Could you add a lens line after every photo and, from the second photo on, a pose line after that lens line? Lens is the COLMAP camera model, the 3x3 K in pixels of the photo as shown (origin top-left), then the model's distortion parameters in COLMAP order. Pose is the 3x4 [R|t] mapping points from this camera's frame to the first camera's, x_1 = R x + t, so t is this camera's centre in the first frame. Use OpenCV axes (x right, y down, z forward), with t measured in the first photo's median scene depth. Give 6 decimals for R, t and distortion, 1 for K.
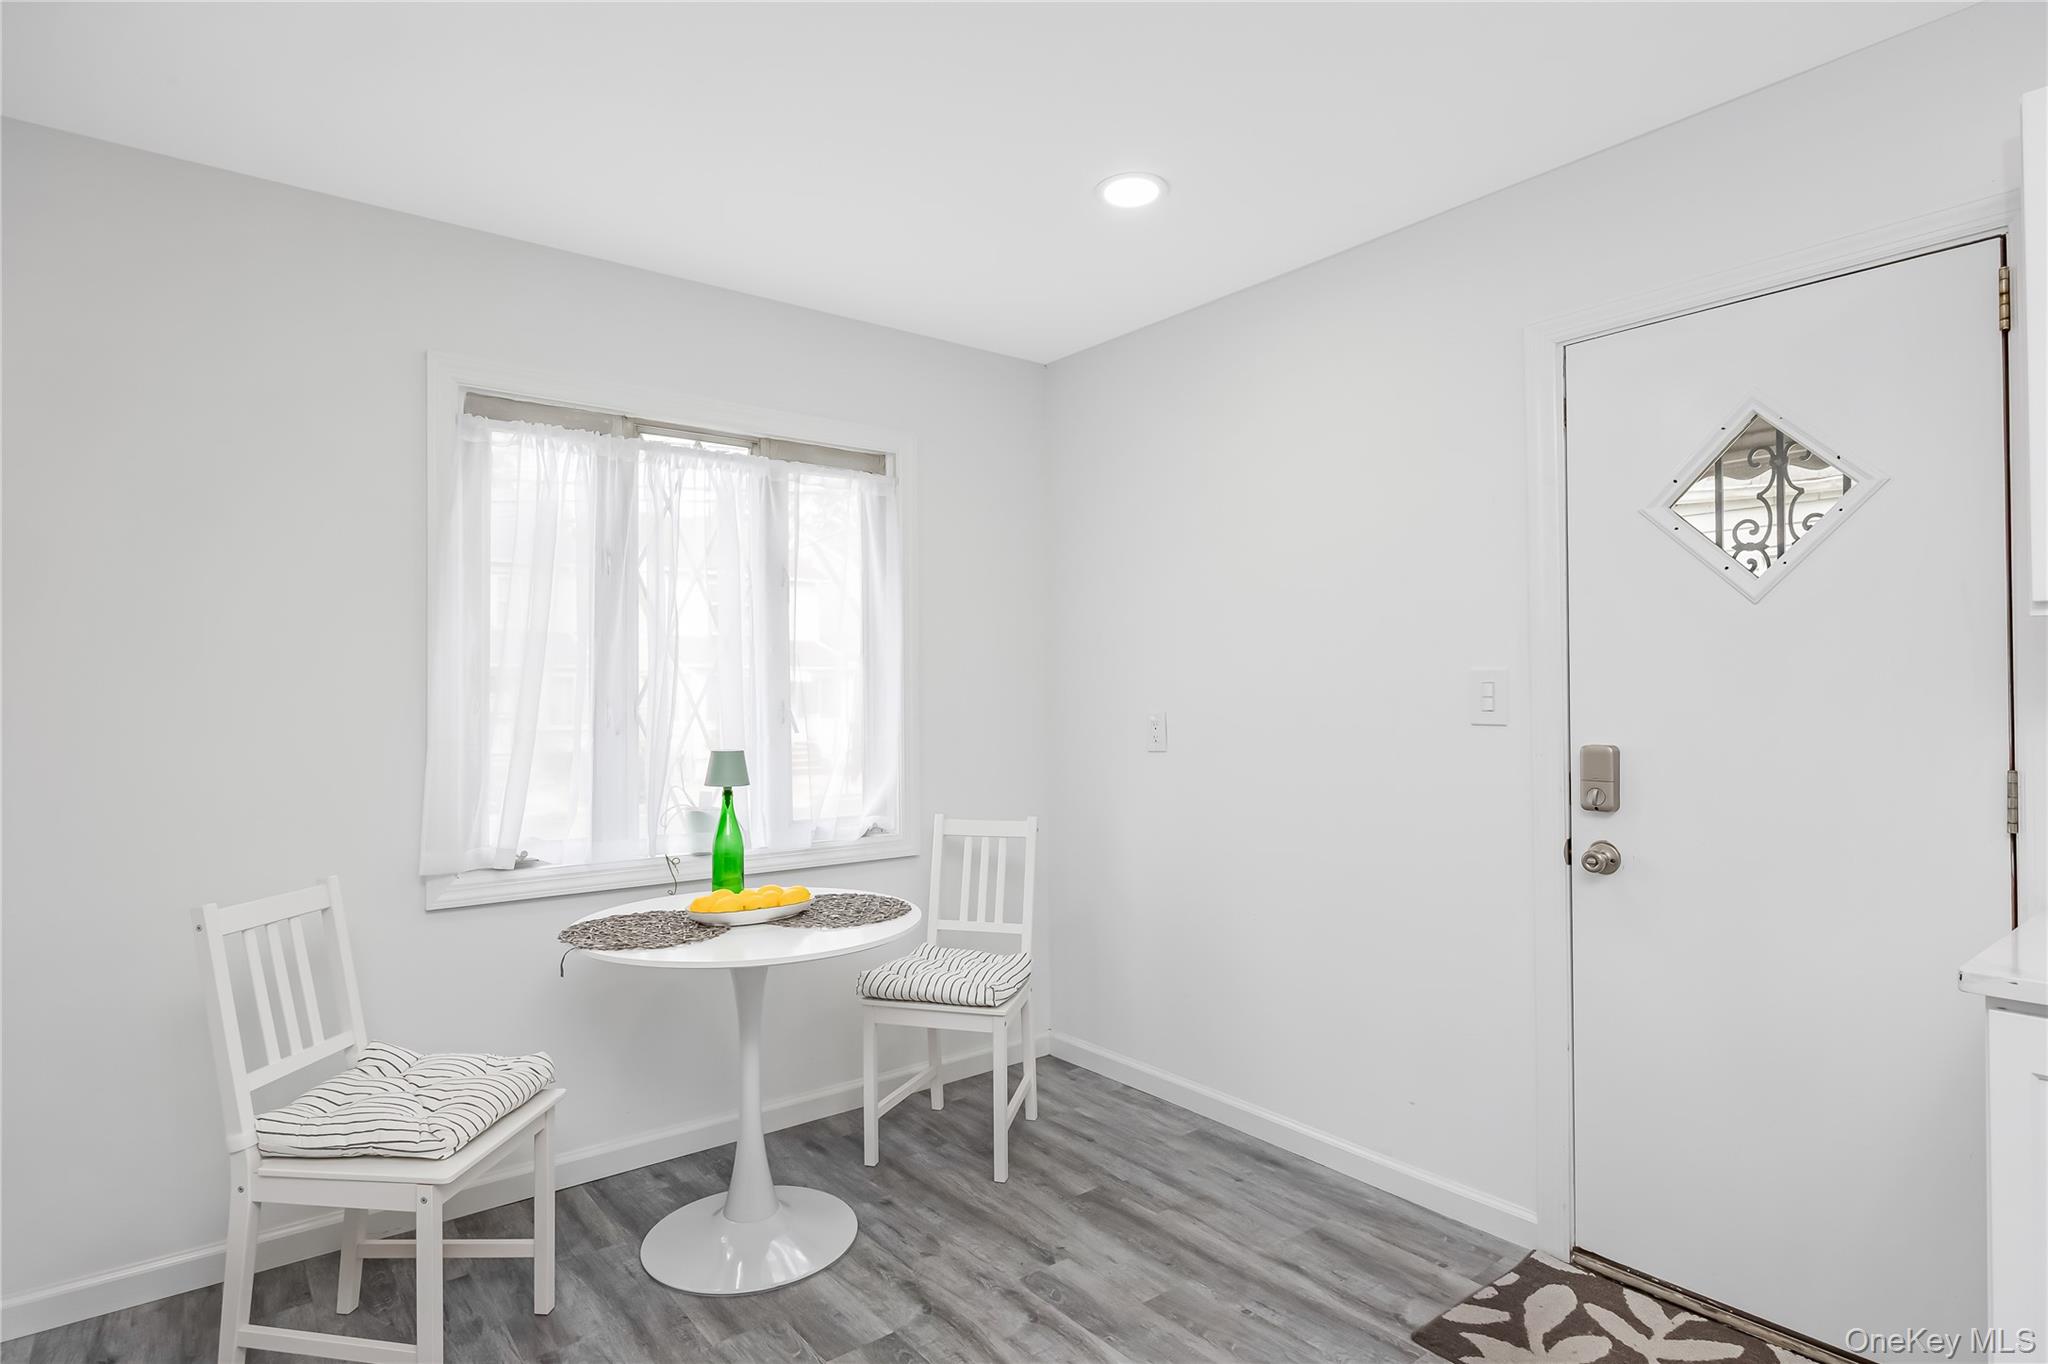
lens RADIAL K [[1064.7, 0, 1029.4], [0, 1064.7, 691.3], [0, 0, 1]] dist [-0.006491, -0.000605]
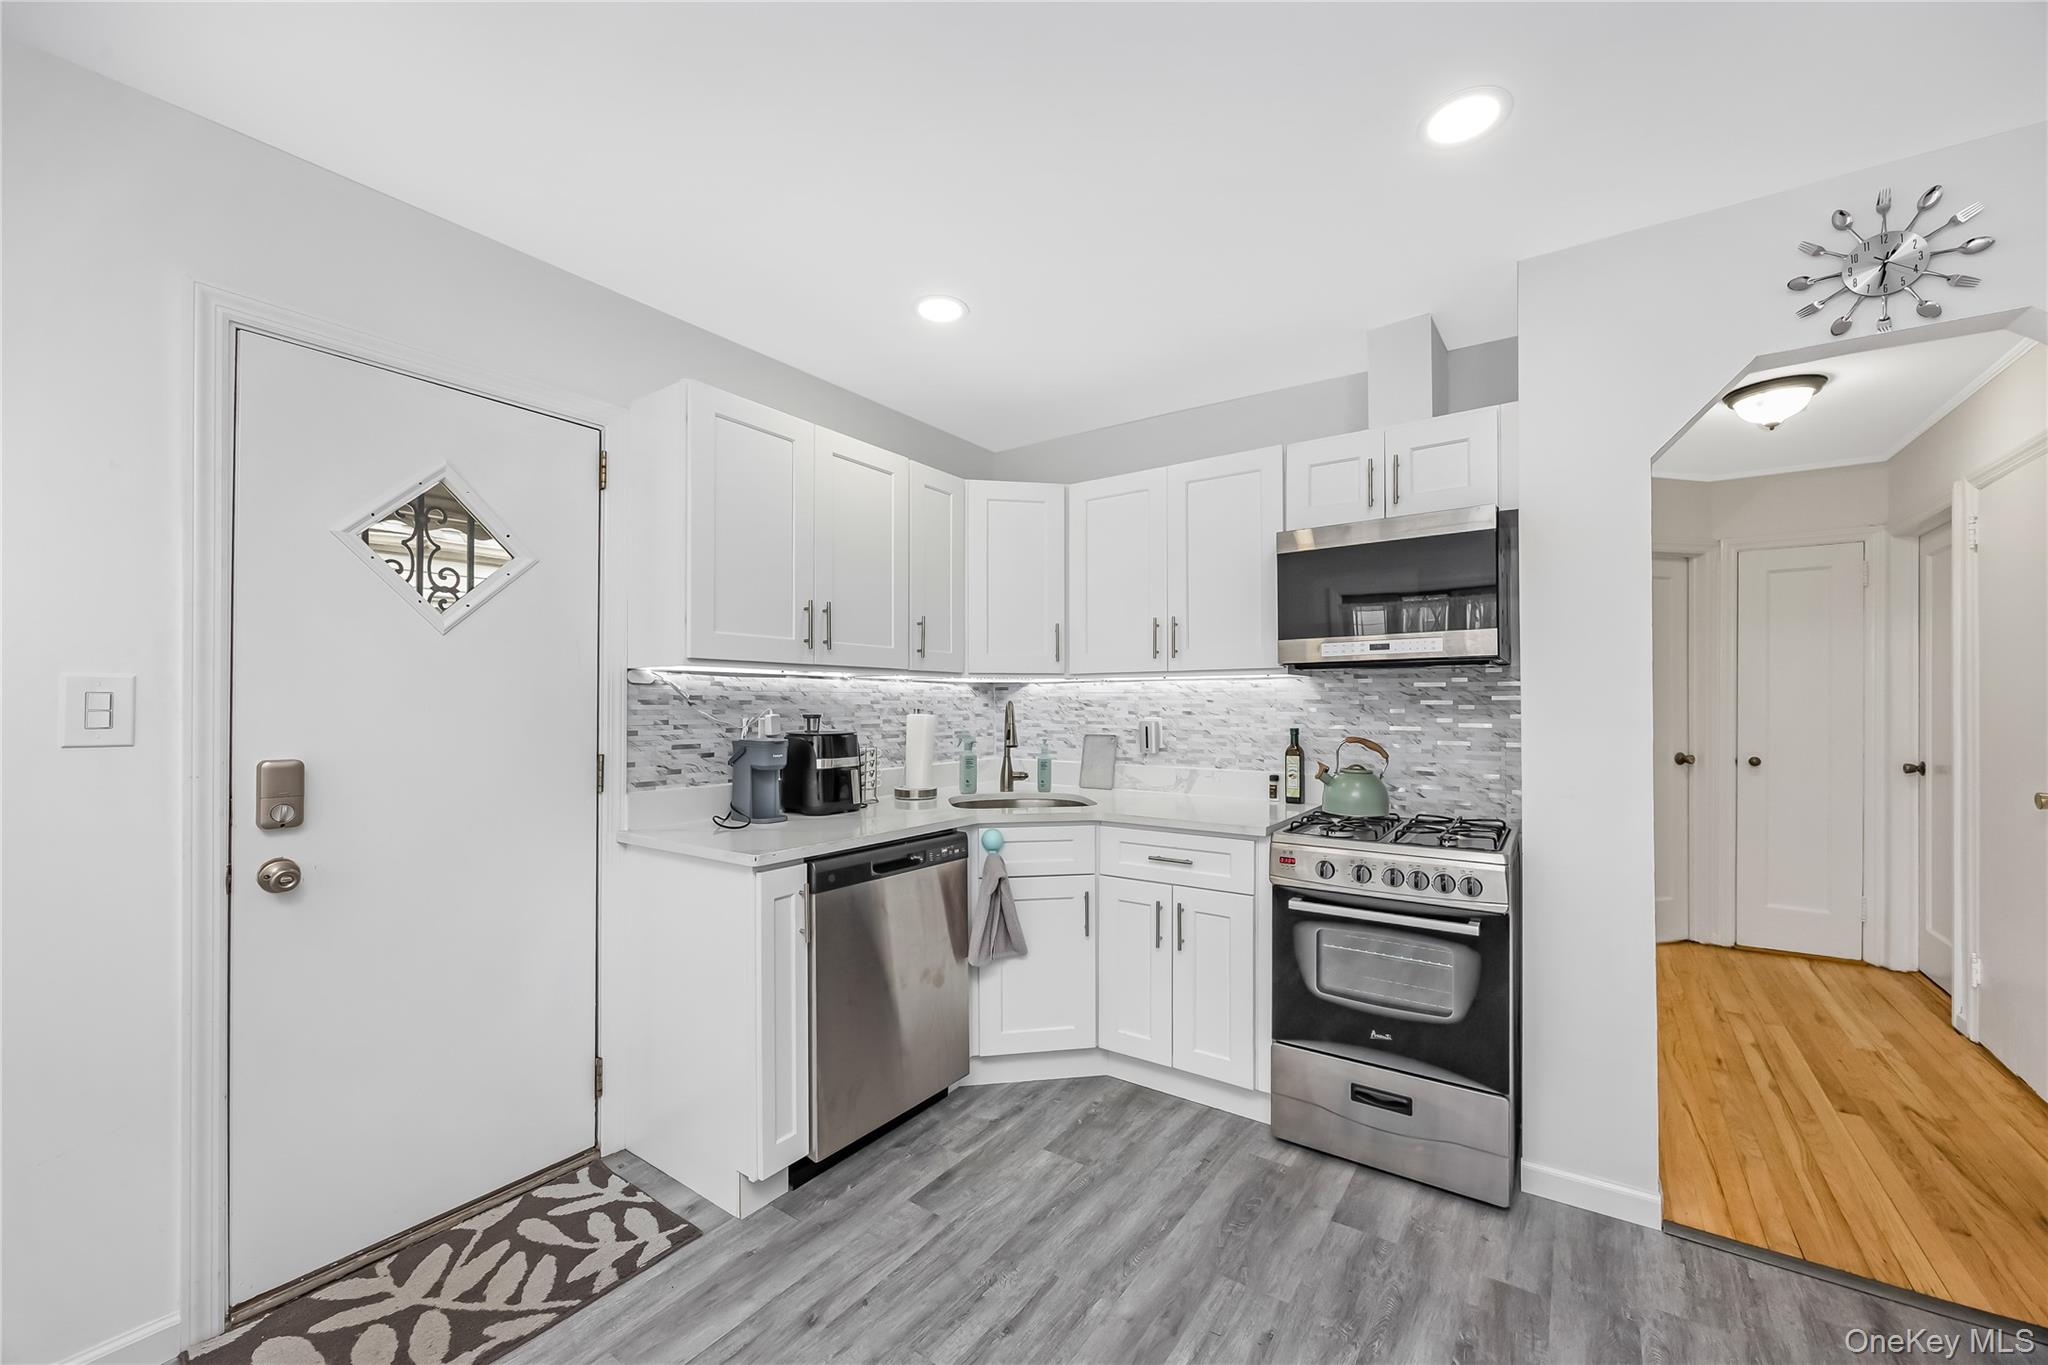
lens RADIAL K [[806.0, 0, 1030.1], [0, 806.0, 698.6], [0, 0, 1]] dist [0.002561, 0.000134]
pose [[-0.301147, 0.011473, 0.953509, -0.398713], [-0.012140, 0.999800, -0.015864, -0.002455], [-0.953500, -0.016354, -0.300947, 0.604072]]
